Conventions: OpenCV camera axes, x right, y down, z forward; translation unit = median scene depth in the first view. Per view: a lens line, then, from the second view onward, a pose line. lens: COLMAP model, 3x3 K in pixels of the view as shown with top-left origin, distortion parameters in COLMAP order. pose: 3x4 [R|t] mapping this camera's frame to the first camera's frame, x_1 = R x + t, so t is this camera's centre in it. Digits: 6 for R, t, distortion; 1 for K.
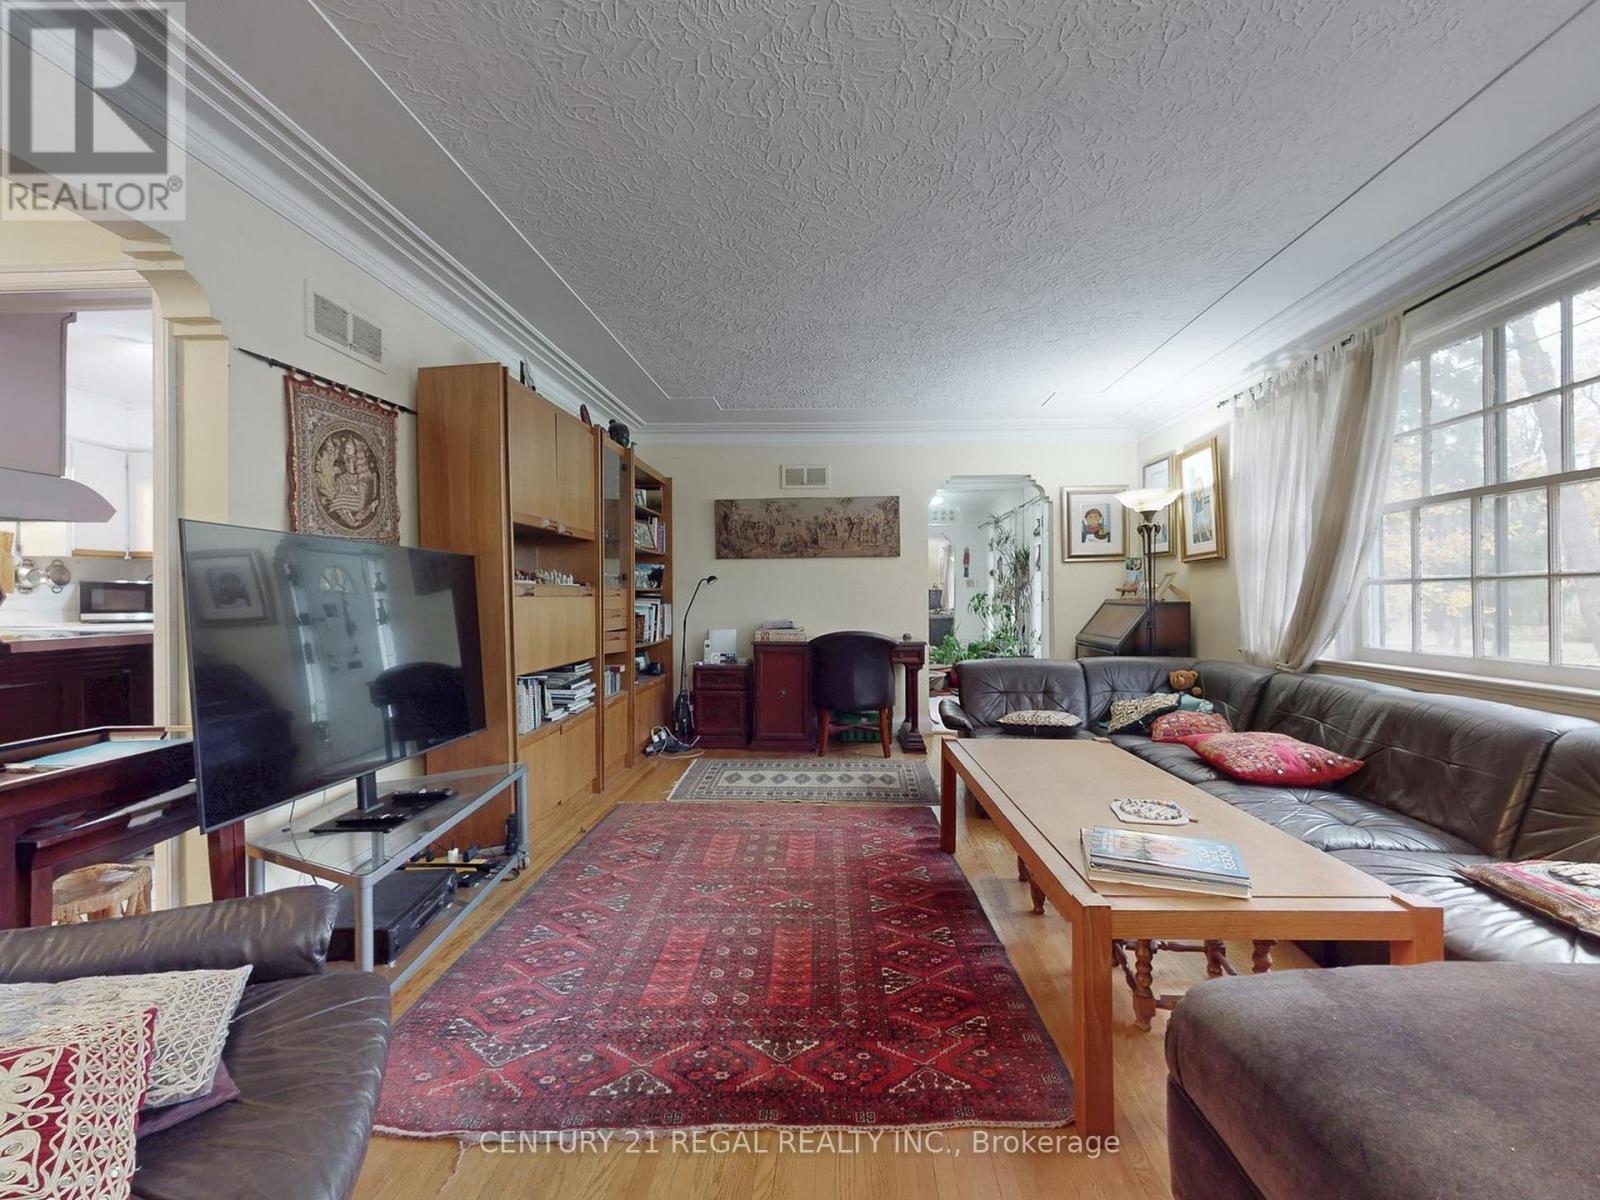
lens RADIAL K [[673.1, 0, 799.8], [0, 673.1, 595.7], [0, 0, 1]] dist [0.000238, 0.000287]
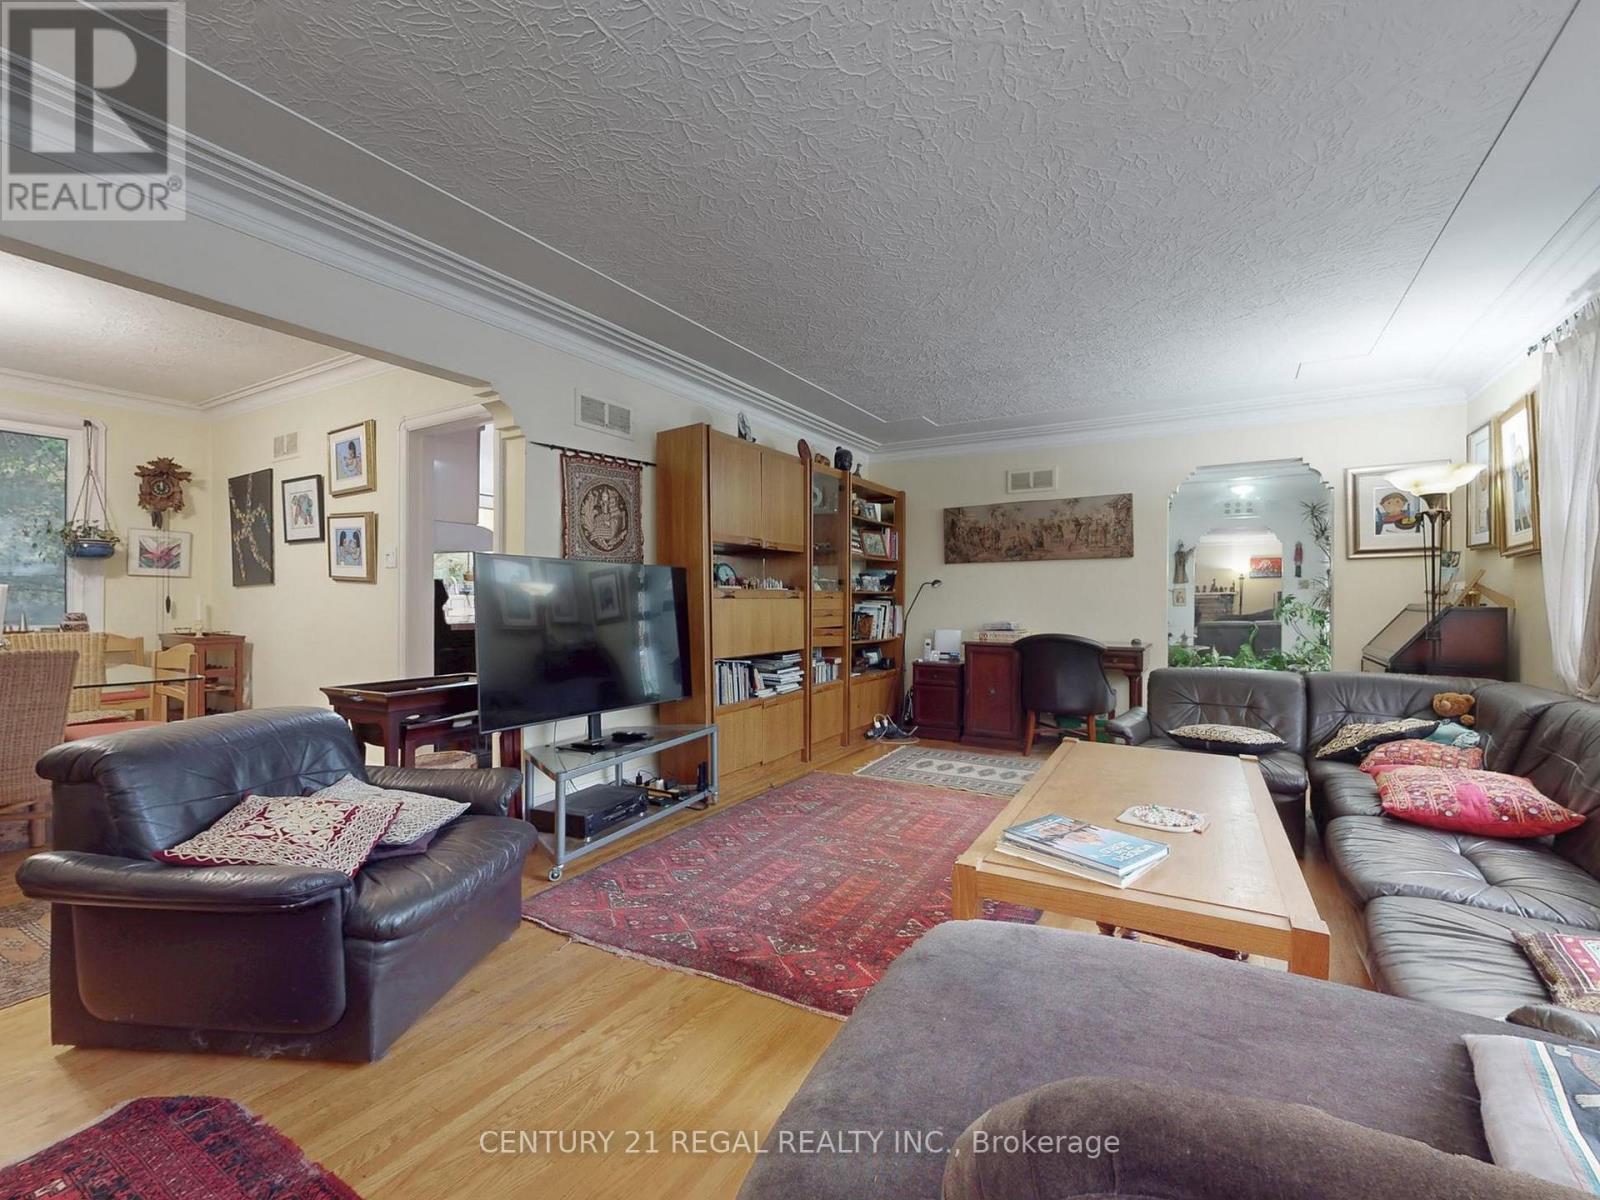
lens RADIAL K [[668.3, 0, 818.7], [0, 668.3, 598.6], [0, 0, 1]] dist [0.000050, -0.000139]
pose [[0.889105, 0.002793, -0.457695, 0.260976], [-0.002631, 0.999996, 0.000992, 0.000069], [0.457696, 0.000322, 0.889108, -0.049718]]
